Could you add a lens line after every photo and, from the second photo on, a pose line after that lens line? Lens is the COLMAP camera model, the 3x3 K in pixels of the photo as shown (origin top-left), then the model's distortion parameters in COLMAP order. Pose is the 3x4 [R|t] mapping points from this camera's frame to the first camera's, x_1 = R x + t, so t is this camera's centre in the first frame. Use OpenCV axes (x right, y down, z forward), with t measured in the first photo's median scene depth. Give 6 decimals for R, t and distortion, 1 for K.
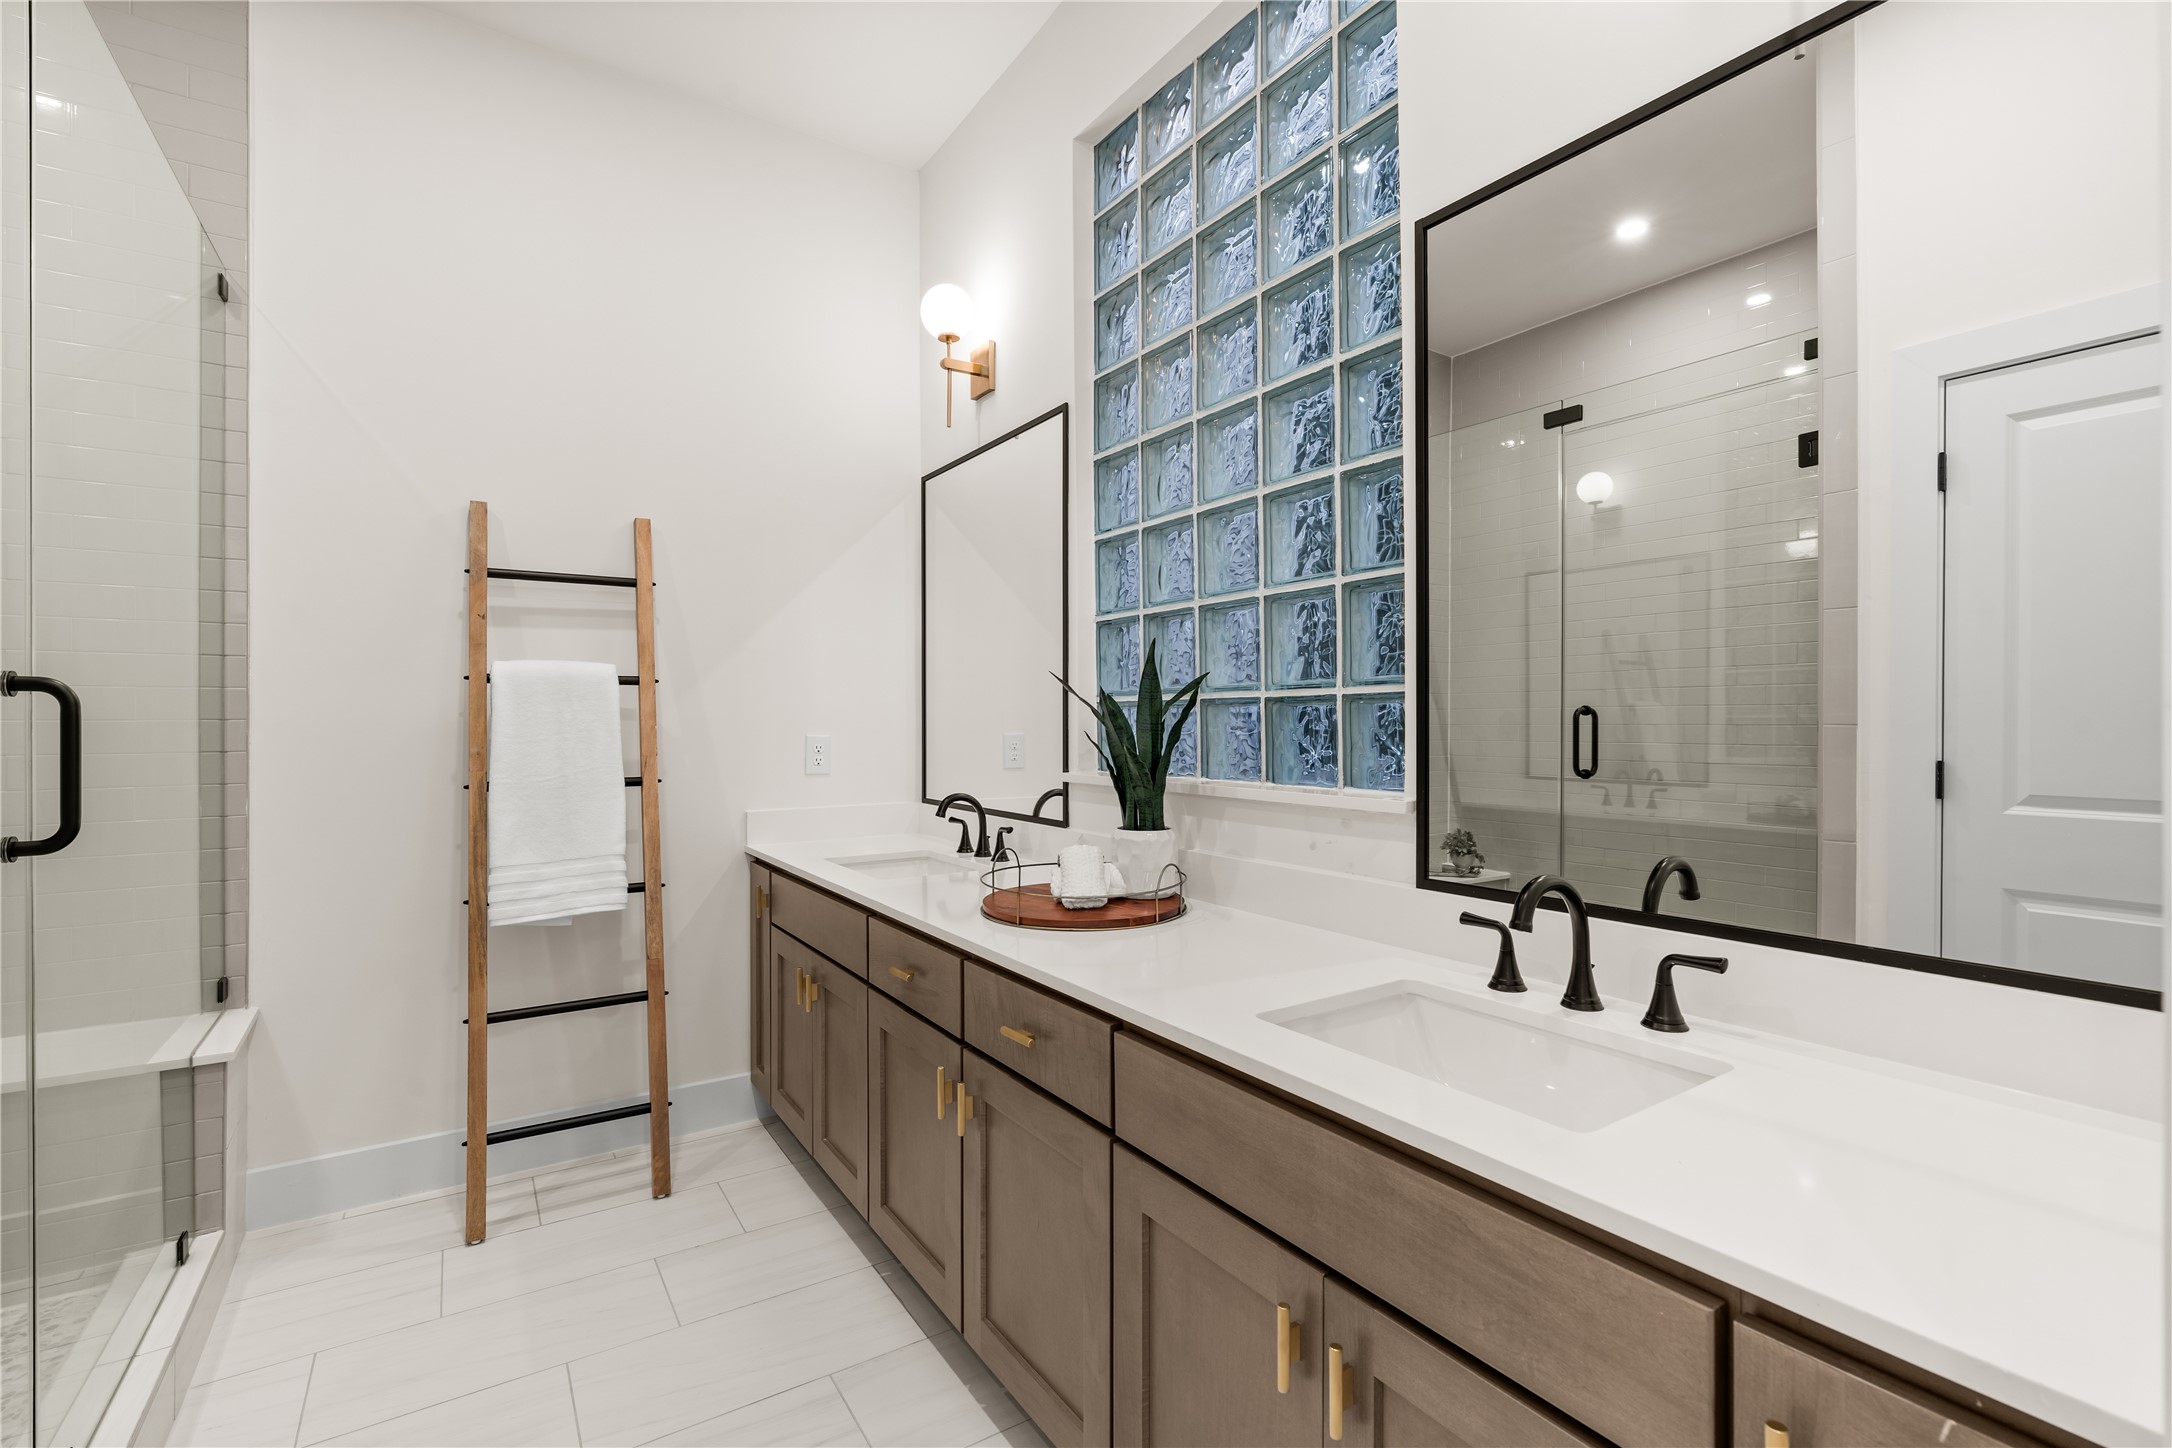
lens RADIAL K [[968.8, 0, 1085.5], [0, 968.8, 721.8], [0, 0, 1]] dist [-0.003851, 0.000142]
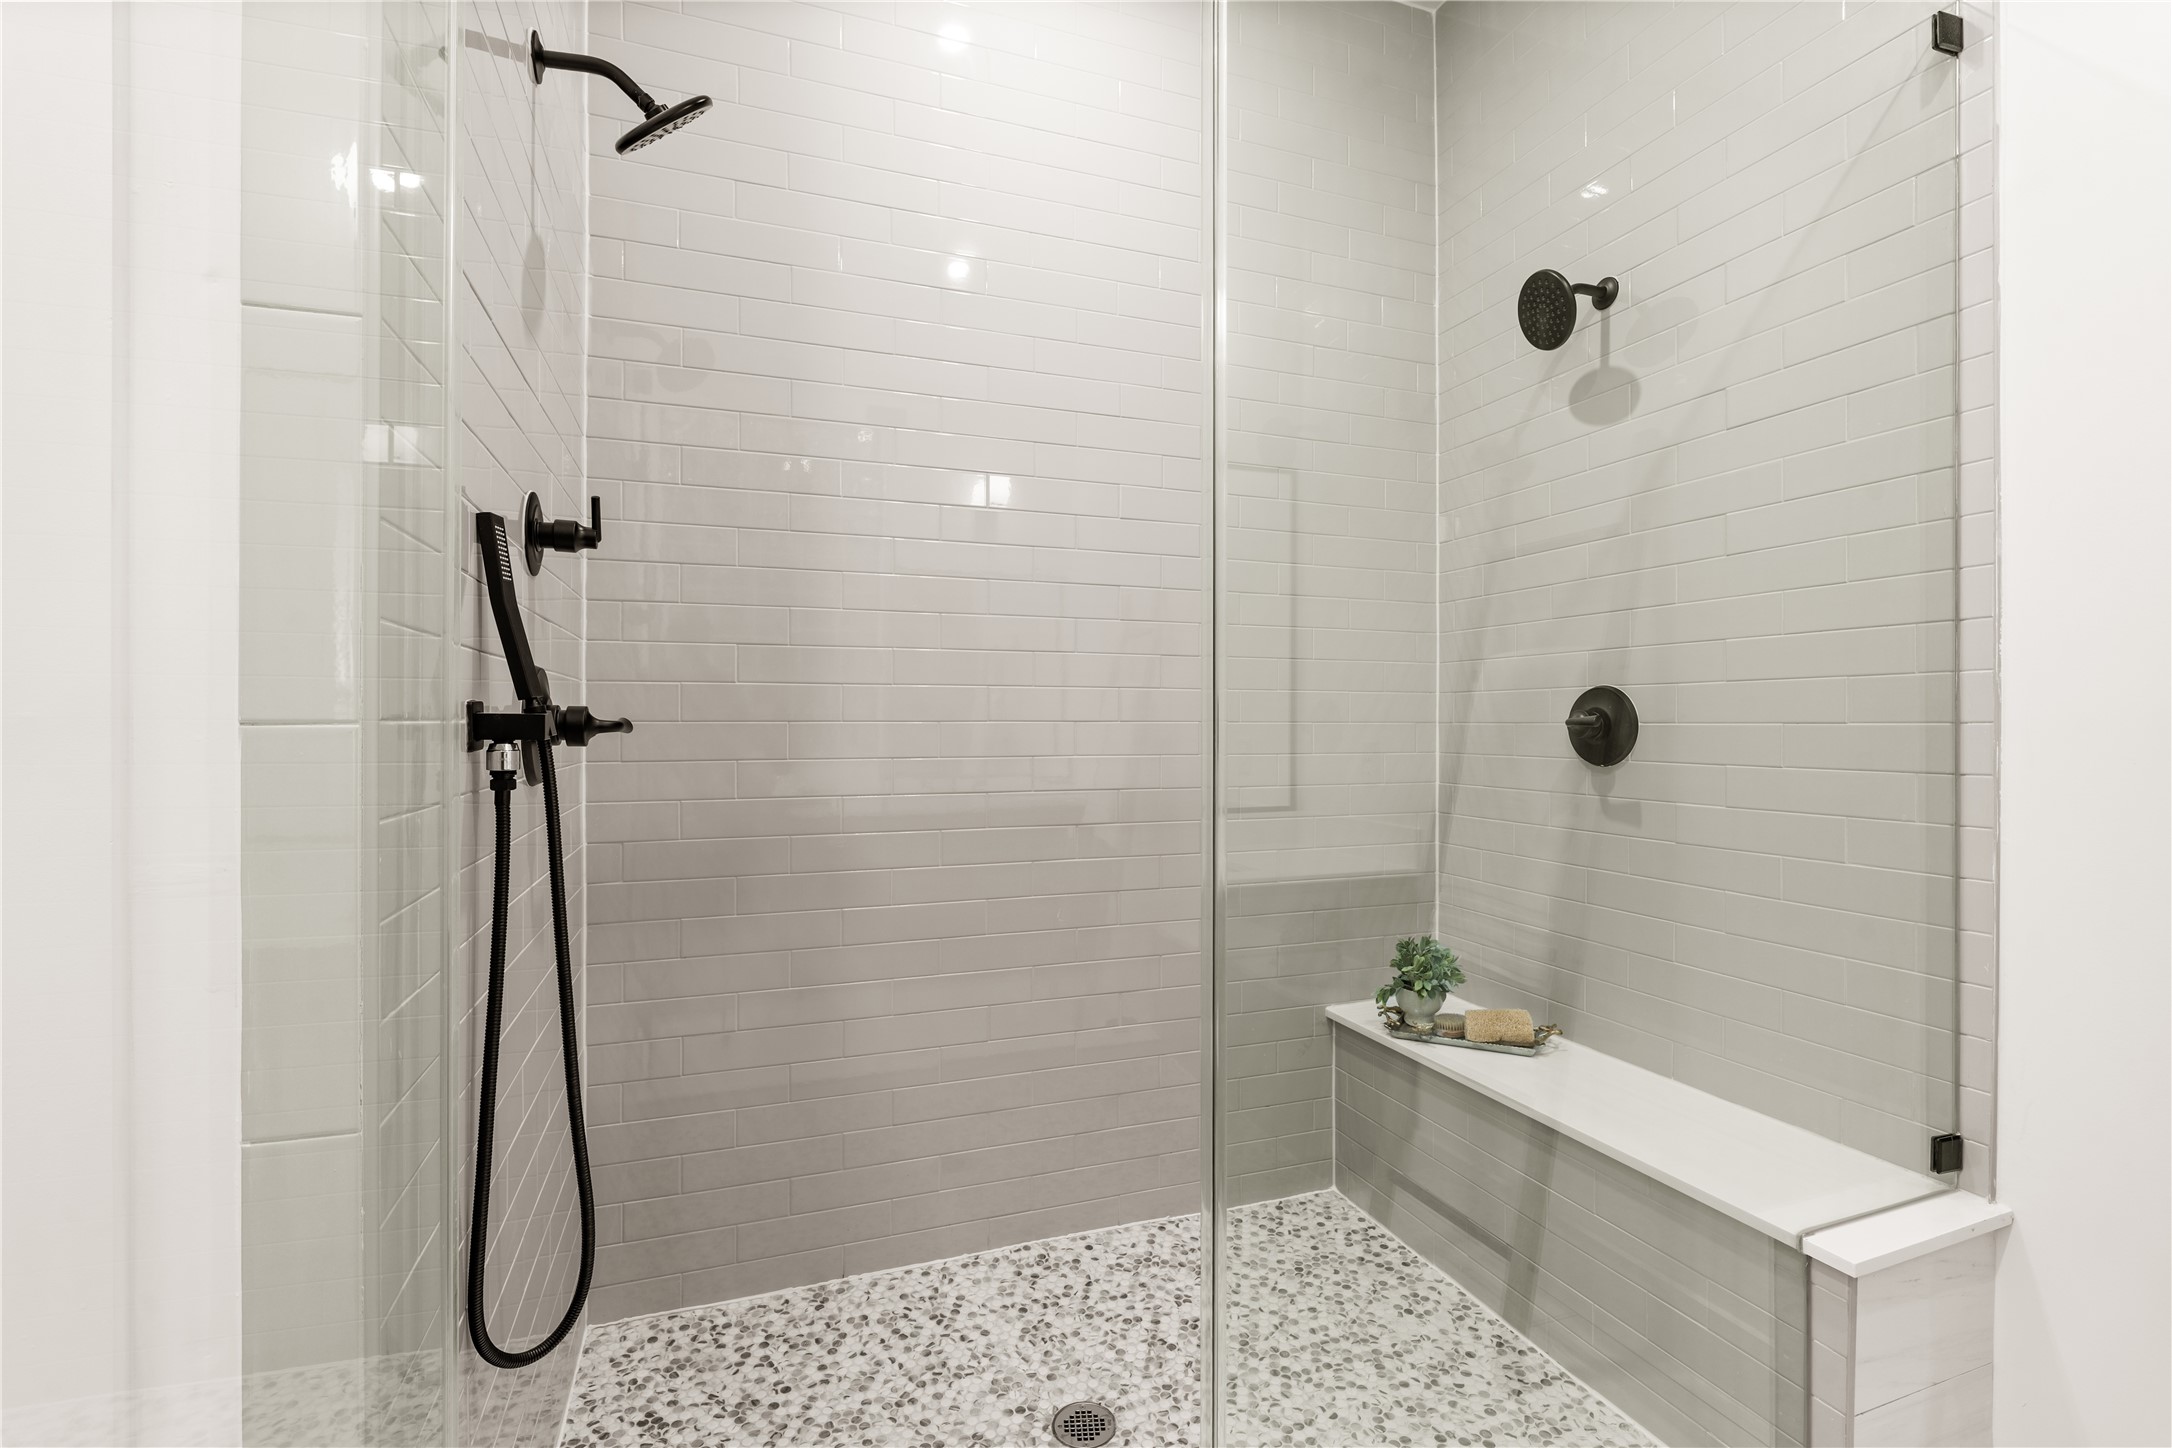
lens RADIAL K [[968.8, 0, 1088.0], [0, 968.8, 724.6], [0, 0, 1]] dist [-0.003851, 0.000142]
pose [[-0.218976, 0.002560, -0.975727, -0.158508], [0.000998, 0.999997, 0.002400, -0.002651], [0.975730, -0.000449, -0.218978, 0.587379]]
